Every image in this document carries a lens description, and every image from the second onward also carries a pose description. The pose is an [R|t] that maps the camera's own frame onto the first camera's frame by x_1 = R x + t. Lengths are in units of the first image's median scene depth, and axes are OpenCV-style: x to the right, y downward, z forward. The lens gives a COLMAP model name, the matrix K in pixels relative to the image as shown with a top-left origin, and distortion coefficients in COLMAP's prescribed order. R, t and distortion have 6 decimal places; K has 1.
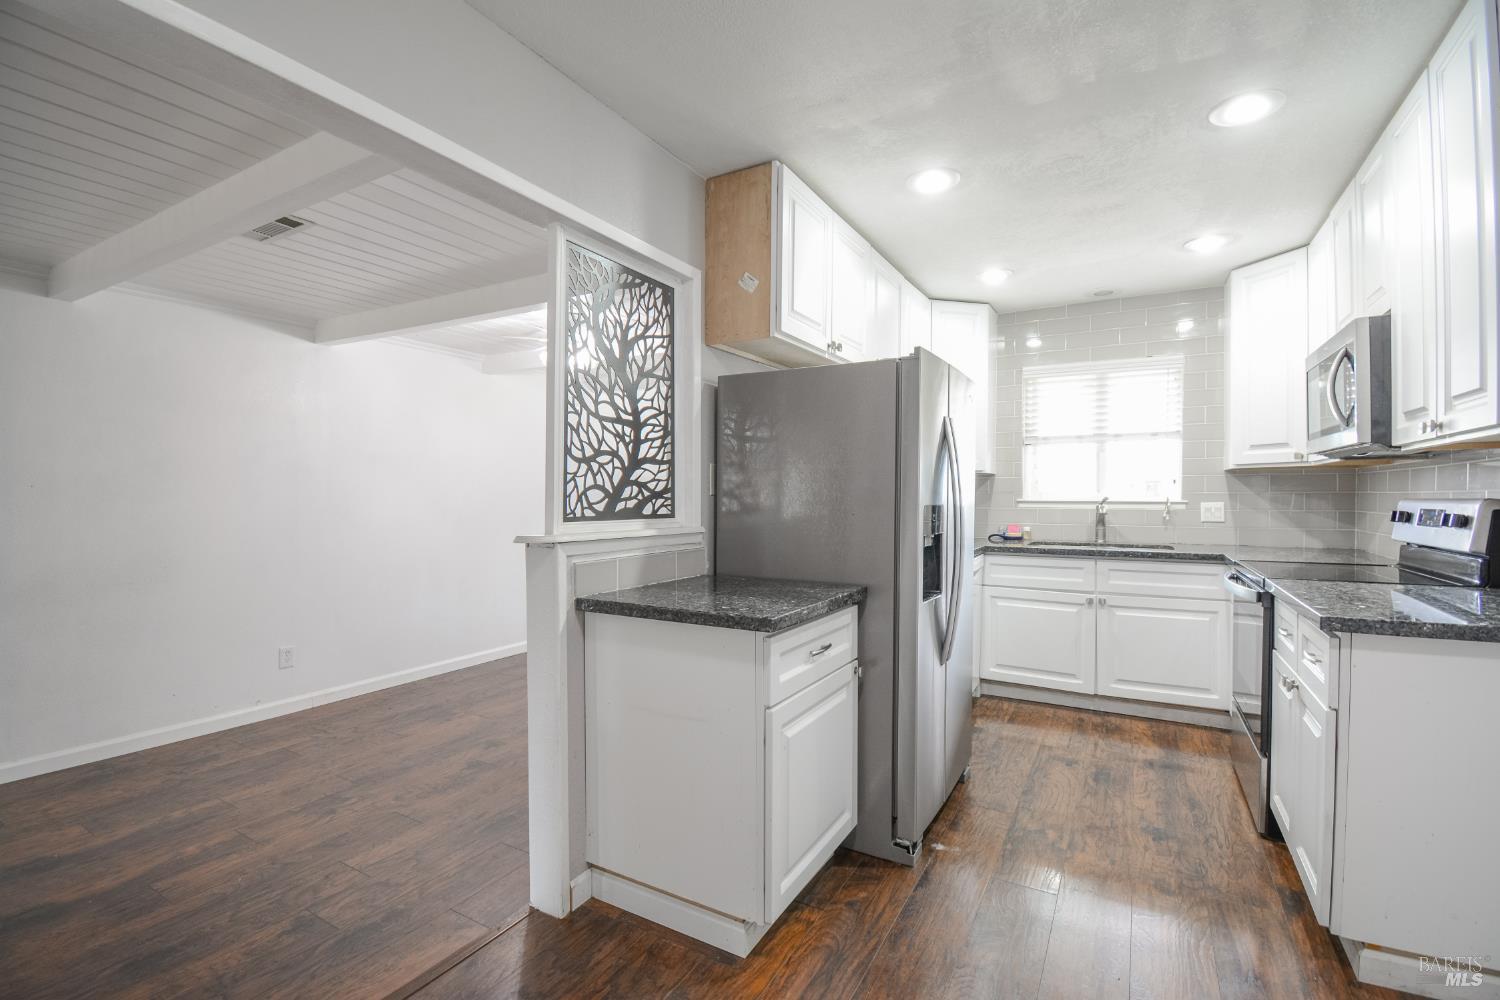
lens RADIAL K [[664.0, 0, 752.5], [0, 664.0, 501.0], [0, 0, 1]] dist [0.010020, -0.018856]
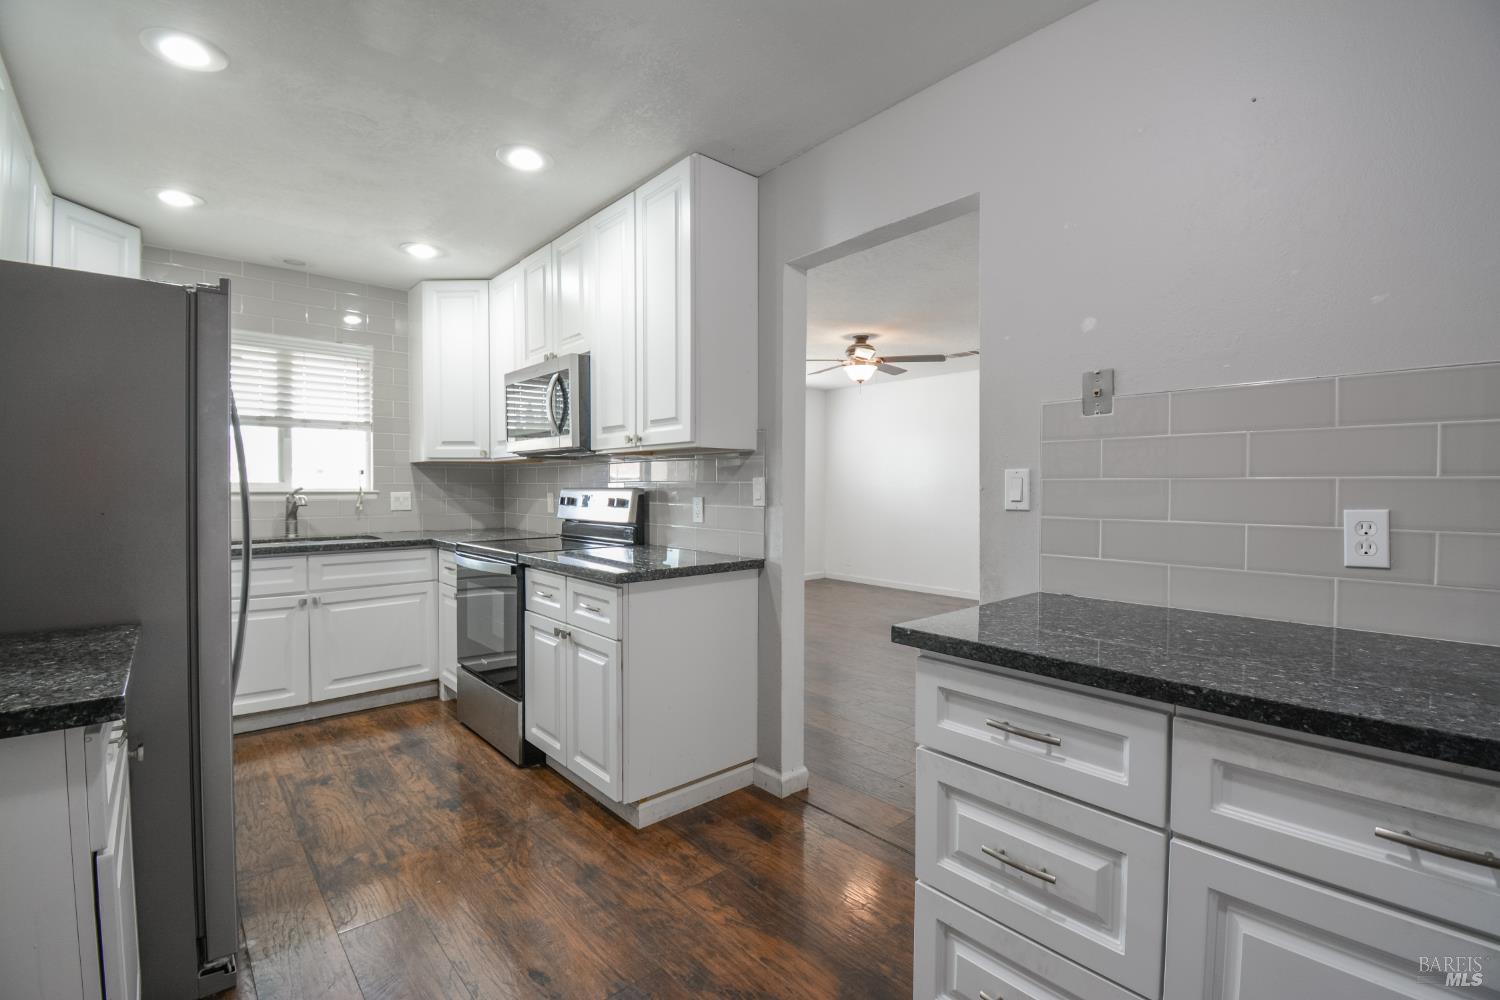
lens RADIAL K [[664.0, 0, 752.2], [0, 664.0, 501.6], [0, 0, 1]] dist [0.010020, -0.018856]
pose [[0.323448, -0.021148, 0.946010, -0.234850], [0.007828, 0.999776, 0.019674, 0.000693], [-0.946214, 0.001042, 0.323541, 0.205325]]
